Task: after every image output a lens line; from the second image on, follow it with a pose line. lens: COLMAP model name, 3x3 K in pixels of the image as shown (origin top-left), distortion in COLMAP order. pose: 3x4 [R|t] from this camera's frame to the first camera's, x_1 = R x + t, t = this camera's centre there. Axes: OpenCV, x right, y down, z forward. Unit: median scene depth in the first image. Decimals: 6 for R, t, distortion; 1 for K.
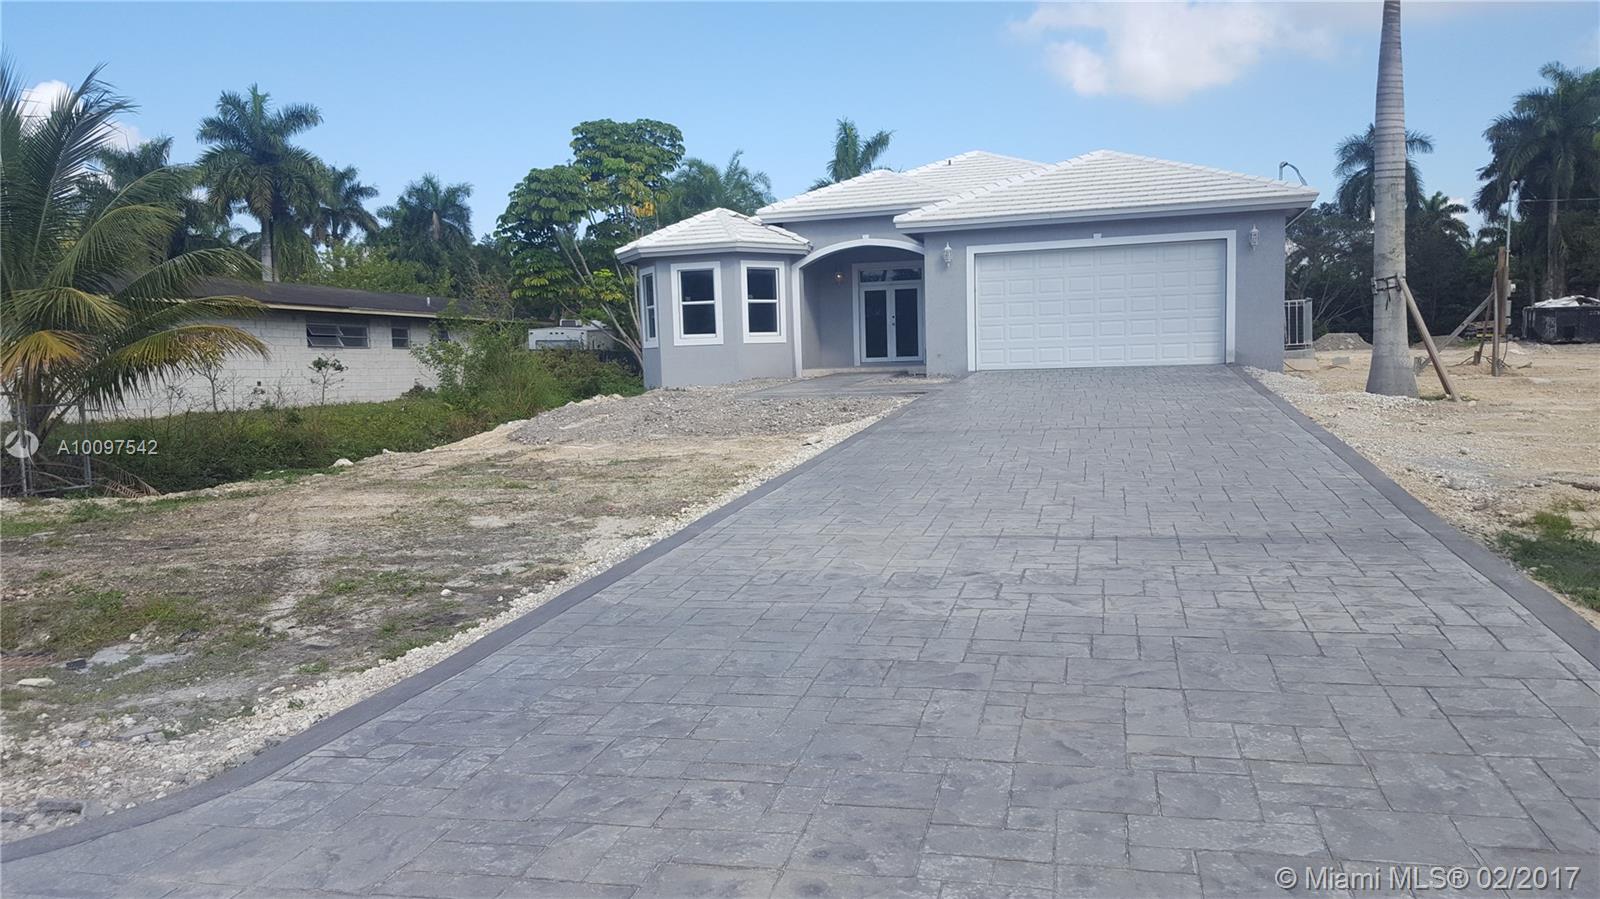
lens RADIAL K [[1193.8, 0, 795.8], [0, 1193.8, 451.4], [0, 0, 1]] dist [0.095563, 0.001914]
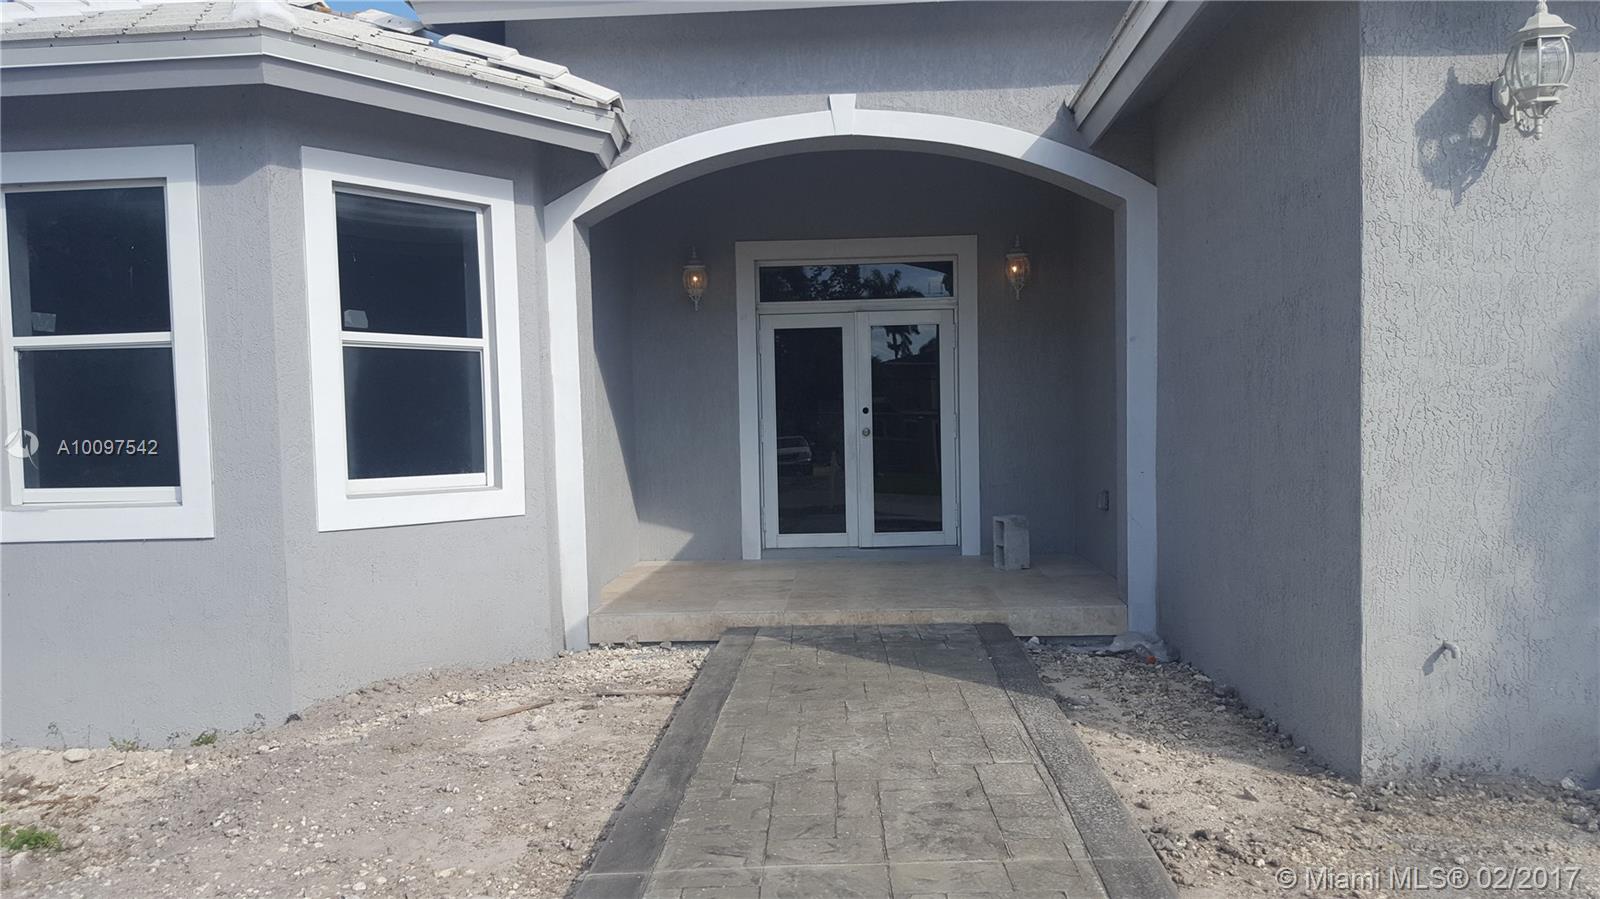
lens RADIAL K [[1193.8, 0, 806.4], [0, 1193.8, 456.8], [0, 0, 1]] dist [0.095563, 0.001914]
pose [[0.975532, 0.000676, 0.219854, -0.005633], [0.012796, 0.998126, -0.059847, -0.088160], [-0.219483, 0.061196, 0.973695, 0.753518]]
